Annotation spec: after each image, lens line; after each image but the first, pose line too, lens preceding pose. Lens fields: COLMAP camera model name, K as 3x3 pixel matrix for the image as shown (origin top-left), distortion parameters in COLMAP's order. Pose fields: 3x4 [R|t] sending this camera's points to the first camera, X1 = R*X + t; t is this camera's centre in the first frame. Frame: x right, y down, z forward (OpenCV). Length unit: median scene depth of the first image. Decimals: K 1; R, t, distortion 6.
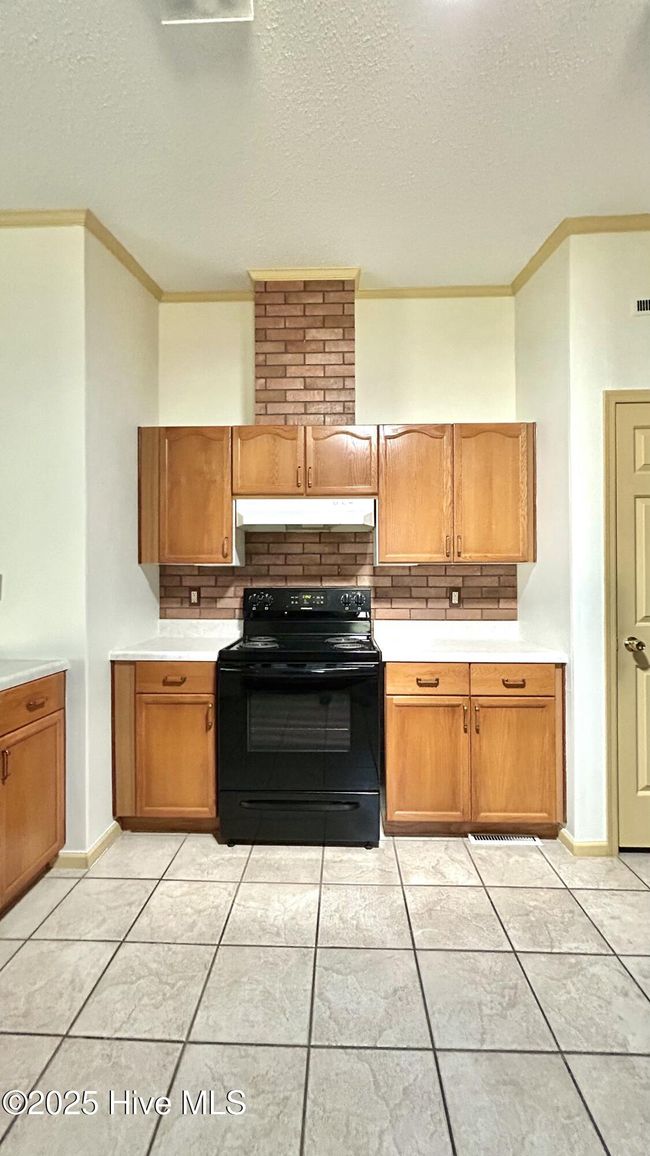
lens RADIAL K [[472.0, 0, 324.5], [0, 472.0, 578.3], [0, 0, 1]] dist [0.010886, 0.000333]
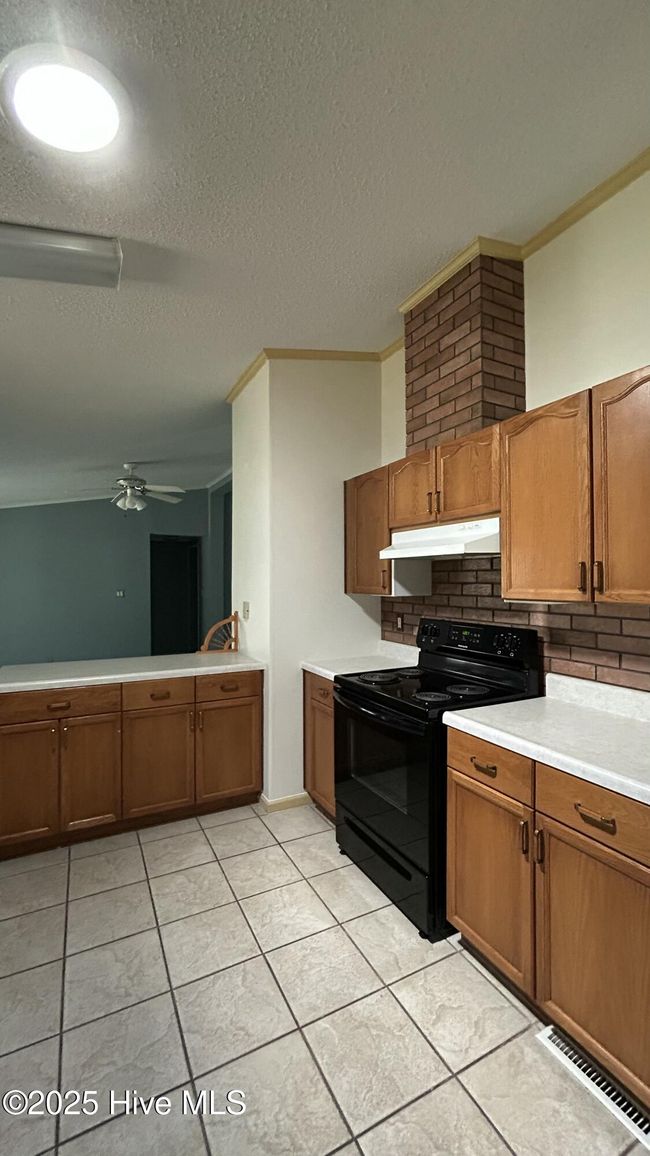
lens RADIAL K [[472.0, 0, 323.6], [0, 472.0, 577.9], [0, 0, 1]] dist [0.010886, 0.000333]
pose [[0.490400, -0.005488, -0.871480, 0.643157], [0.000839, 0.999983, -0.005825, -0.062928], [0.871497, 0.002125, 0.490396, 0.358570]]
